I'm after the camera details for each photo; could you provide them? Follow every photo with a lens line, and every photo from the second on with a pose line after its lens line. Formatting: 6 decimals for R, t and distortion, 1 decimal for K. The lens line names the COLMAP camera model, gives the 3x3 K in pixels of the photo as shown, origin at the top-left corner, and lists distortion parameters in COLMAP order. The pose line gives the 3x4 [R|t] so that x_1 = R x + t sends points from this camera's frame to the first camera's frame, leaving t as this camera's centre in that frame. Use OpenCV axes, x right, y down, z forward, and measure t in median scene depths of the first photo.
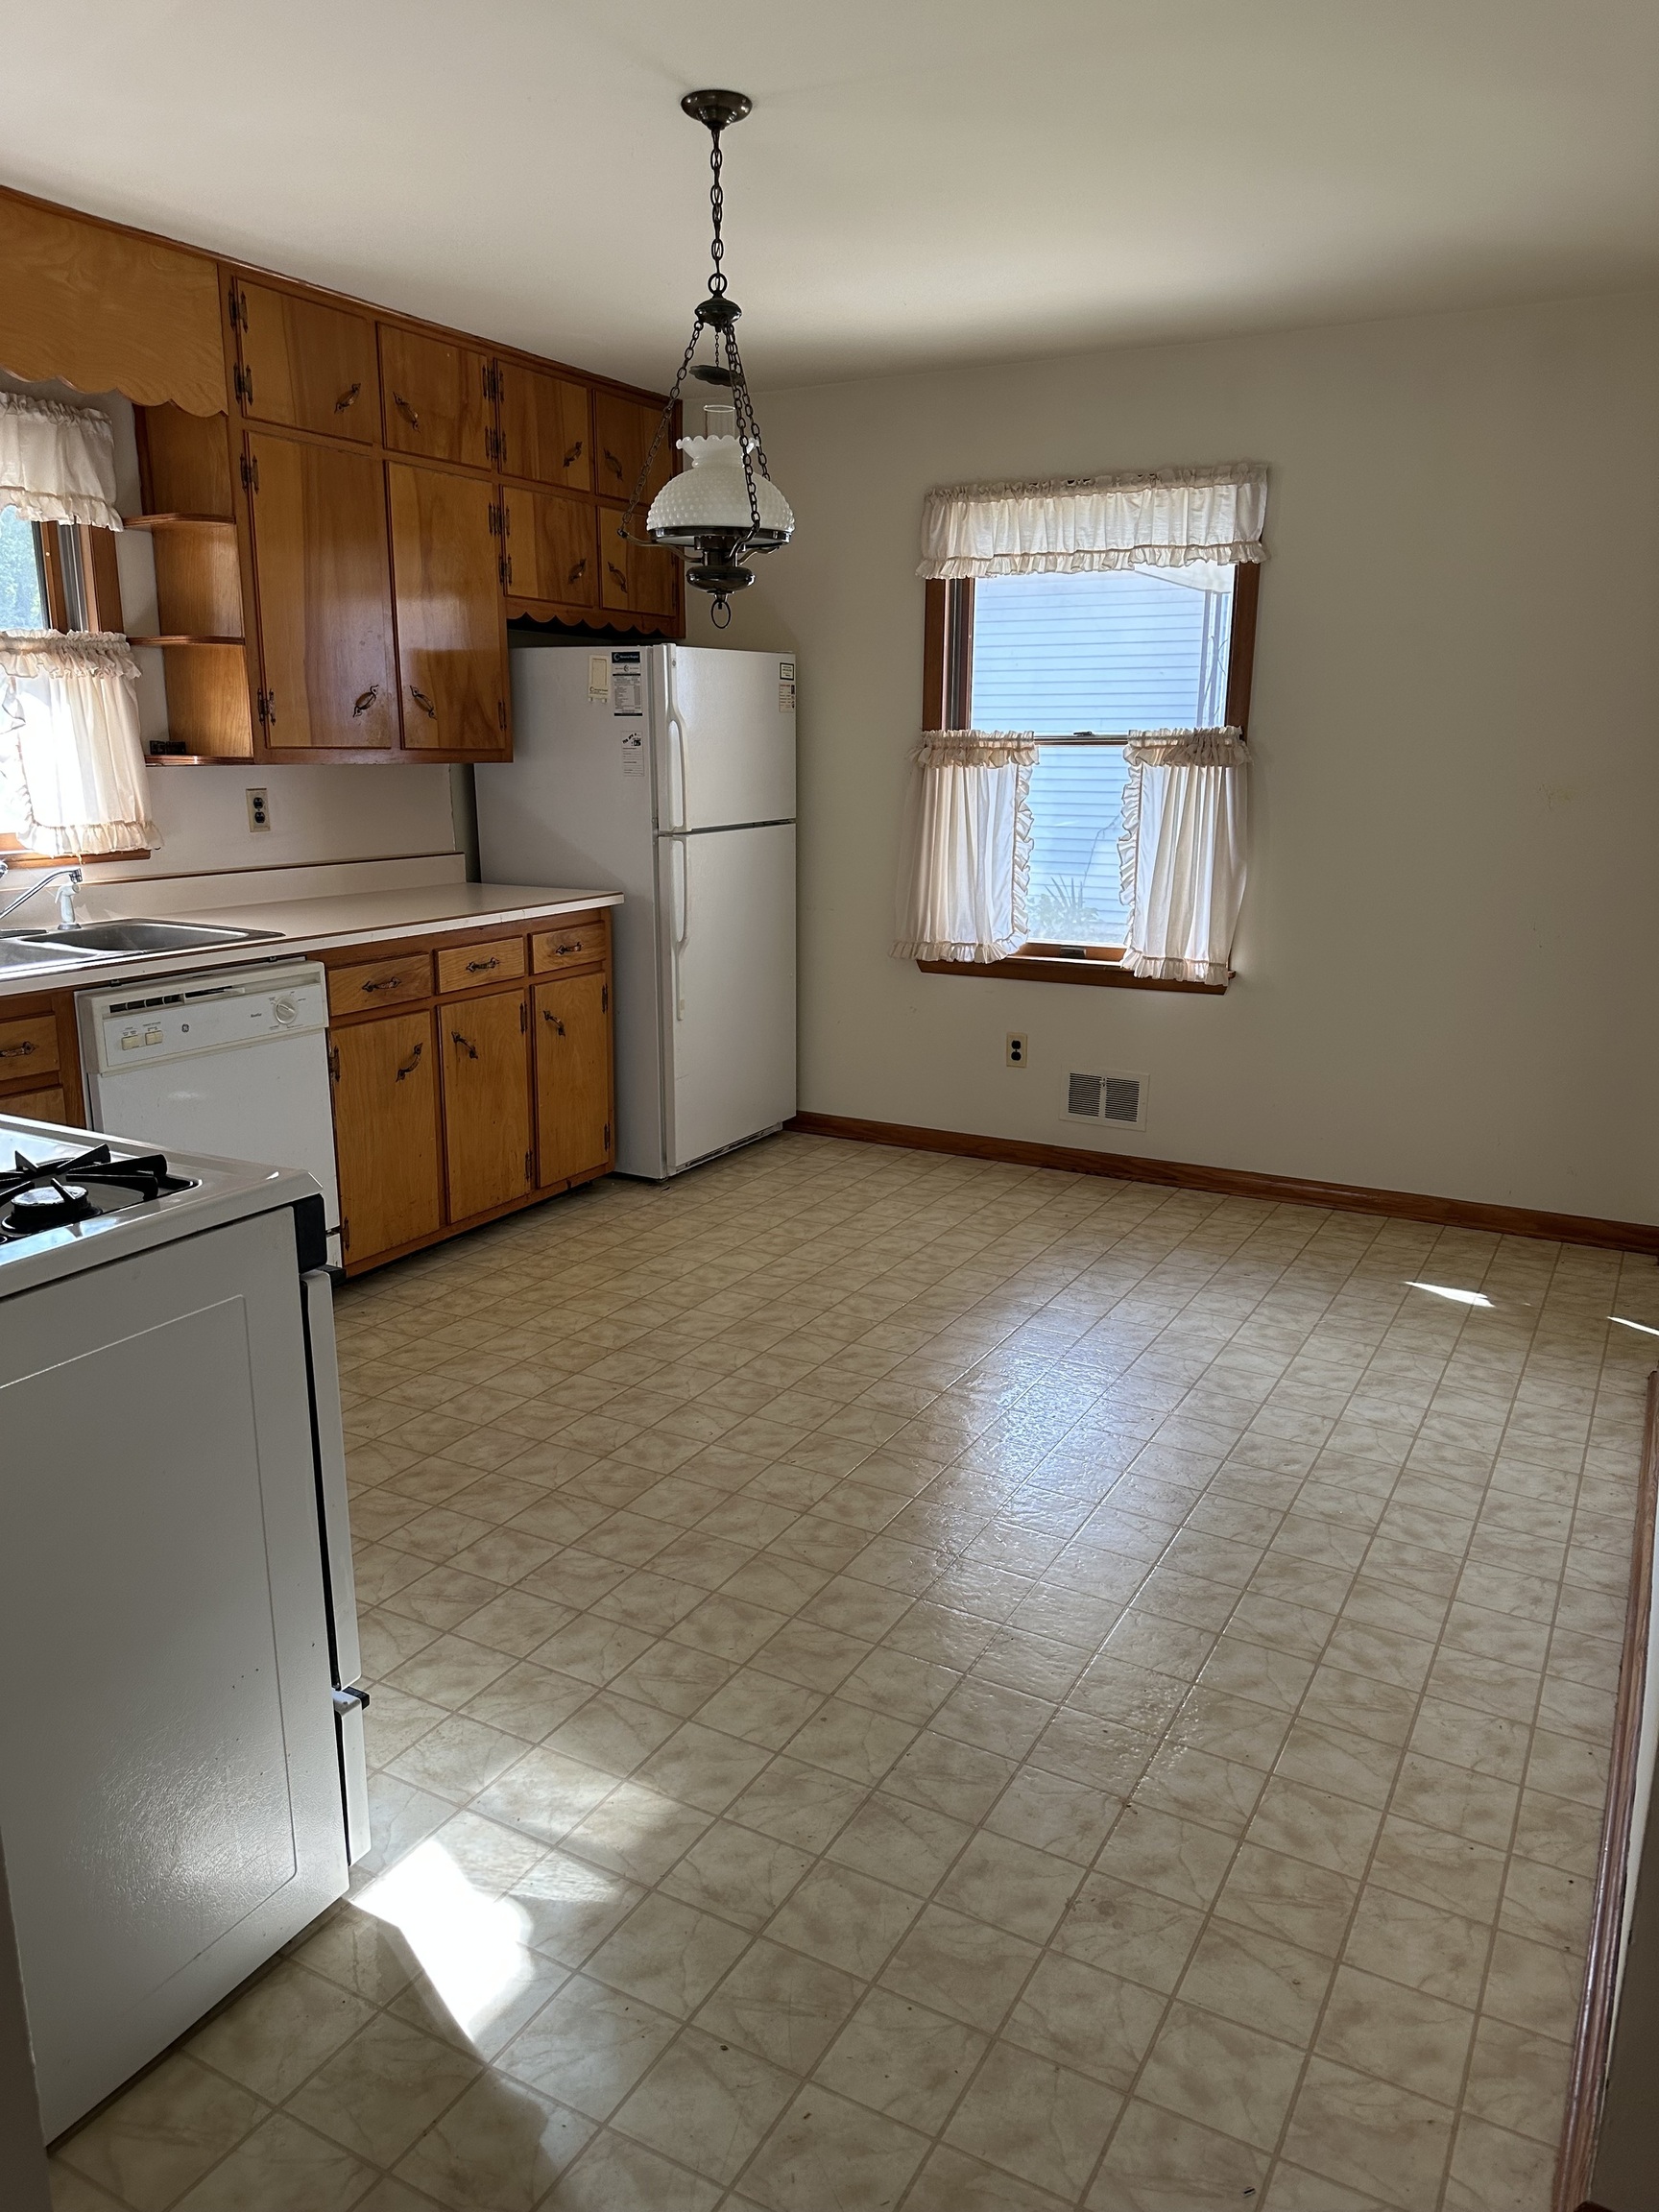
lens RADIAL K [[1572.5, 0, 831.3], [0, 1572.5, 1105.8], [0, 0, 1]] dist [0.057500, -0.059580]
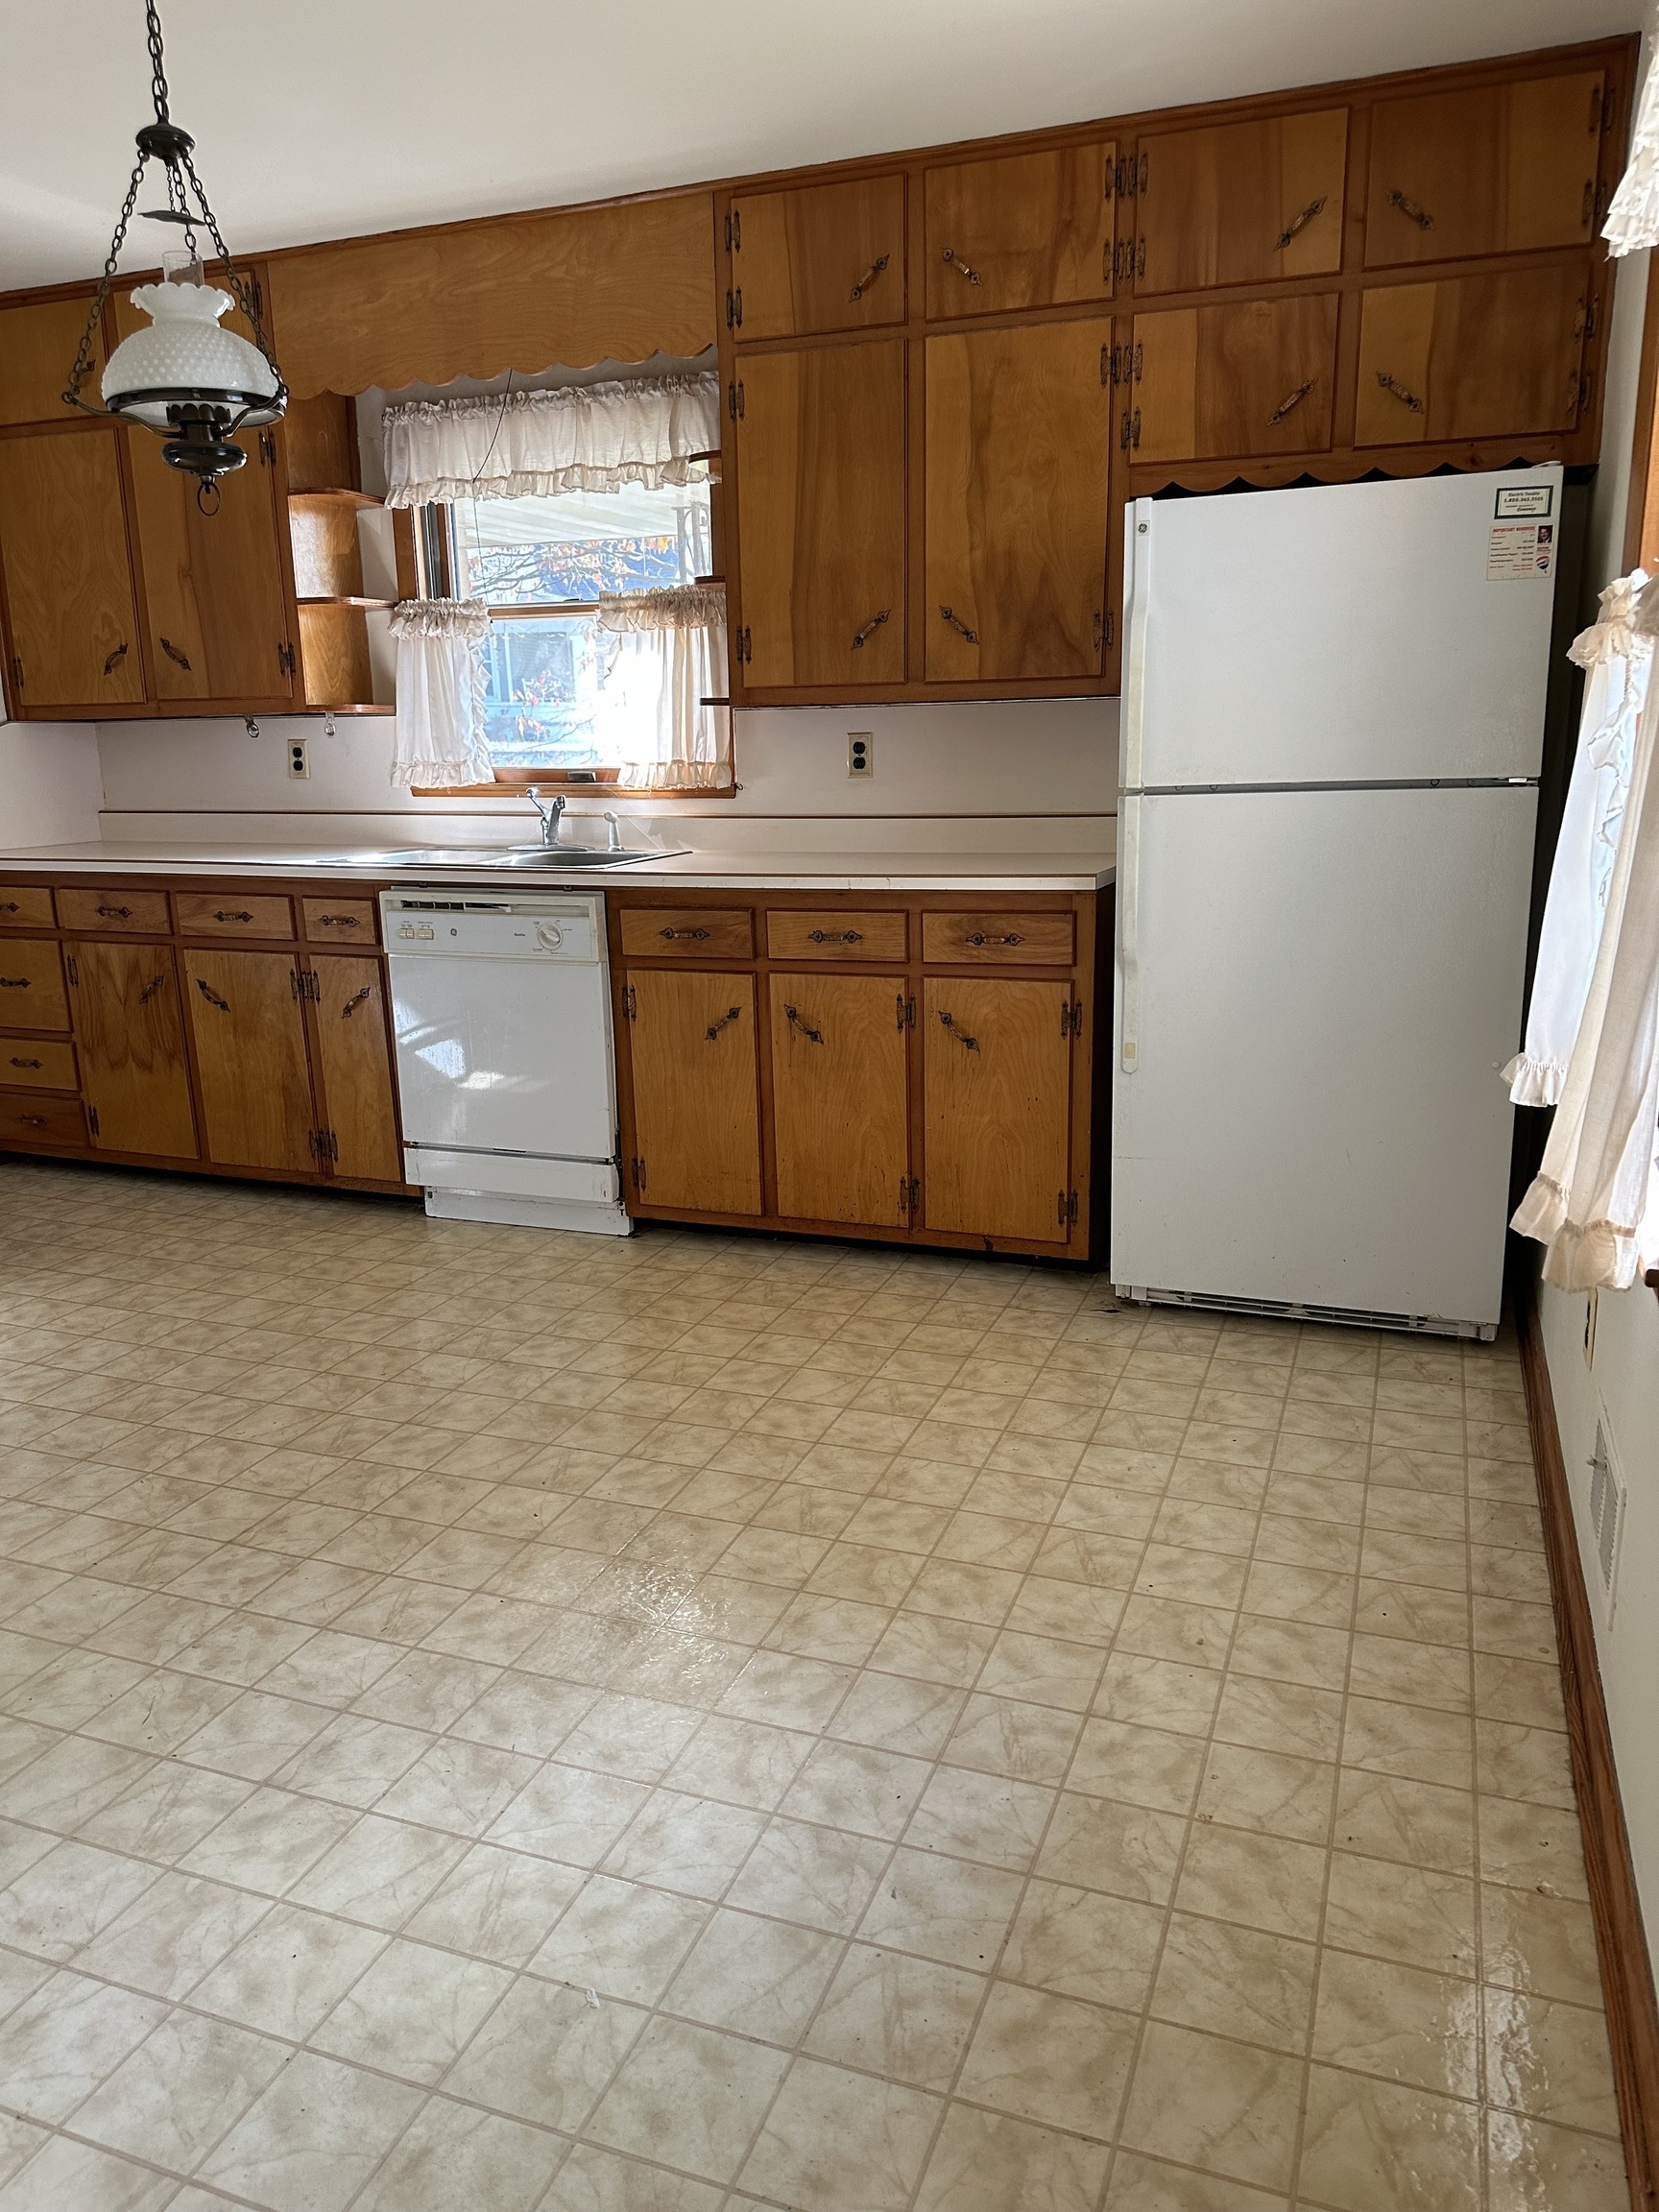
lens RADIAL K [[1572.5, 0, 818.6], [0, 1572.5, 1094.2], [0, 0, 1]] dist [0.057500, -0.059580]
pose [[0.129741, 0.224950, -0.965694, 0.579771], [-0.205332, 0.958910, 0.195783, -0.162727], [0.970055, 0.172886, 0.170599, 0.815915]]
